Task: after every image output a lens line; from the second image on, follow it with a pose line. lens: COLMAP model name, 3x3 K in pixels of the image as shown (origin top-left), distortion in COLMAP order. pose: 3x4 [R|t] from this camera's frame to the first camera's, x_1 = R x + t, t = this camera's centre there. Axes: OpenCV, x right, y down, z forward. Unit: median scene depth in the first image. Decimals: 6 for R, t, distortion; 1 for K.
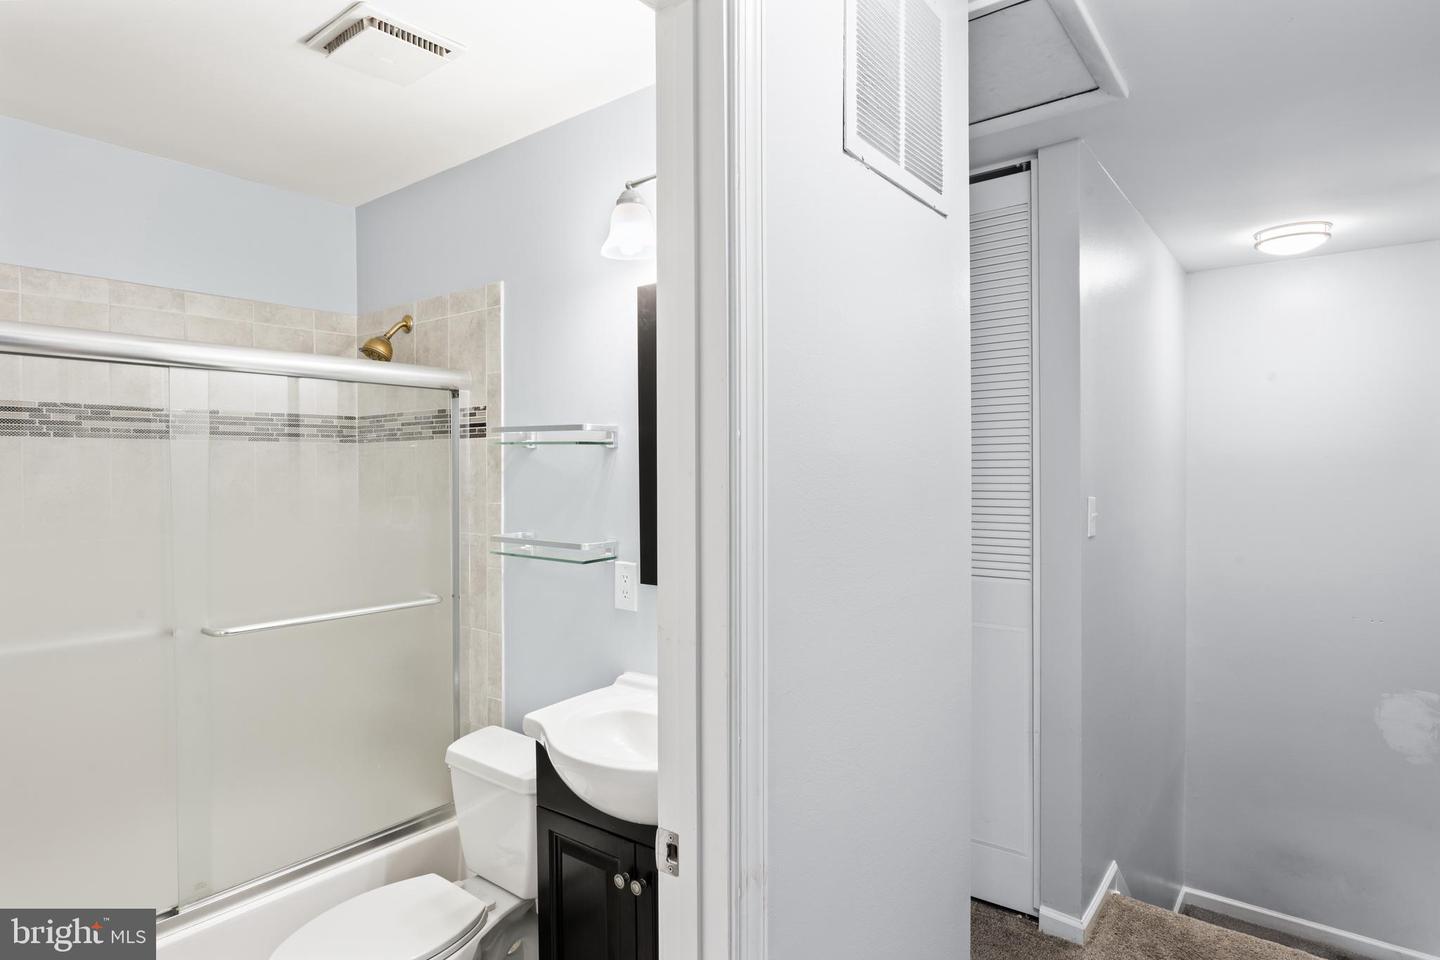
lens RADIAL K [[778.6, 0, 705.0], [0, 778.6, 472.5], [0, 0, 1]] dist [-0.002339, 0.000142]
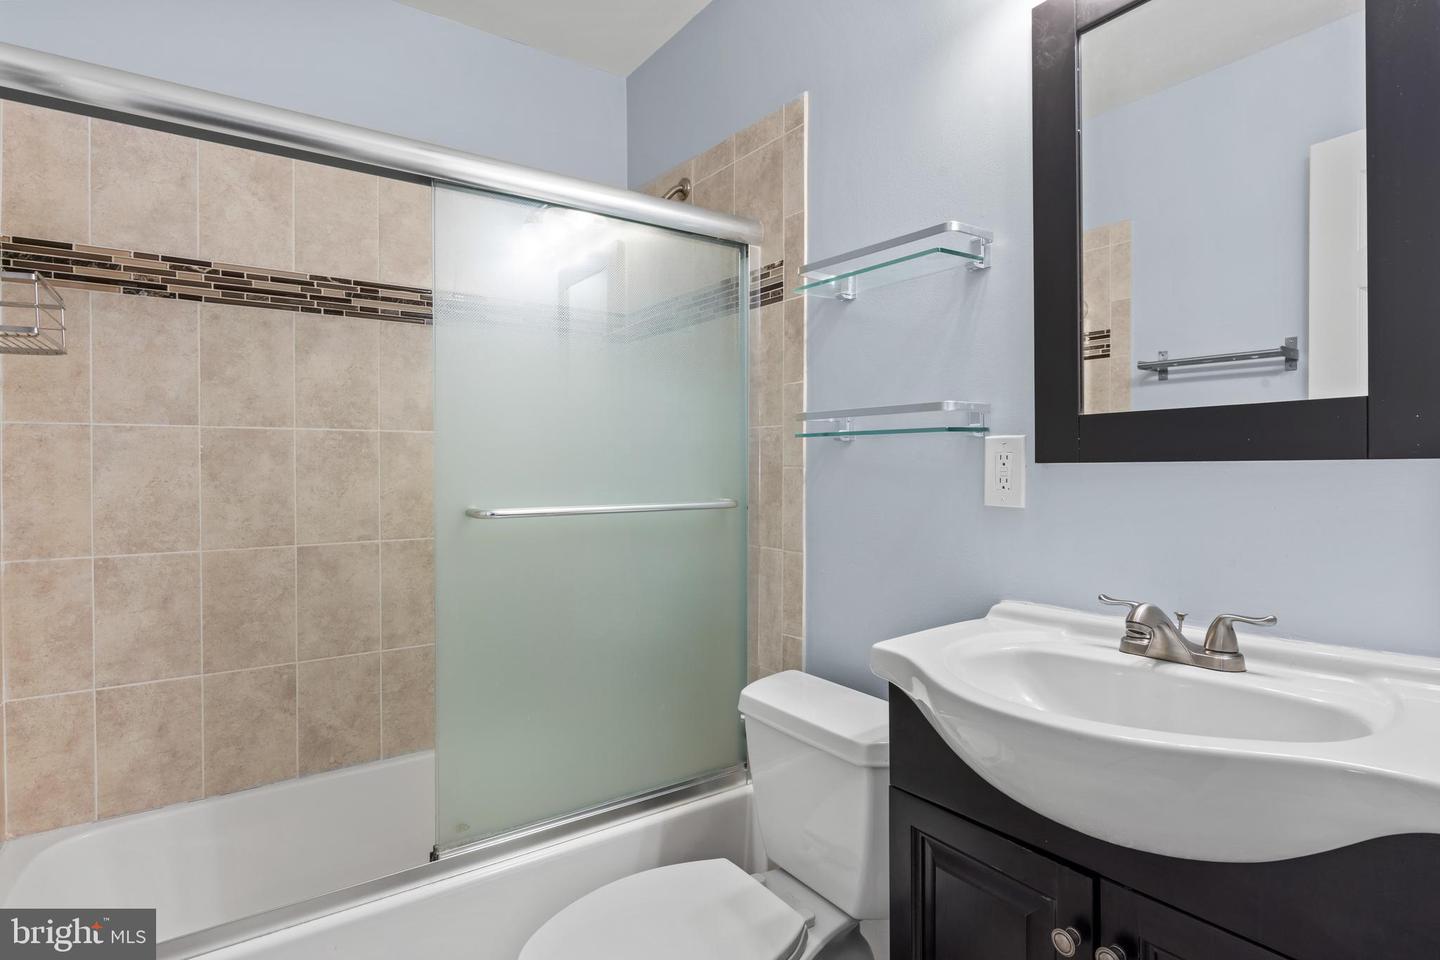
lens RADIAL K [[753.0, 0, 720.2], [0, 753.0, 452.6], [0, 0, 1]] dist [0.001475, 0.000181]
pose [[0.959339, 0.001212, -0.282253, -0.129650], [-0.003611, 0.999962, -0.007980, 0.115030], [0.282232, 0.008675, 0.959307, 0.262179]]
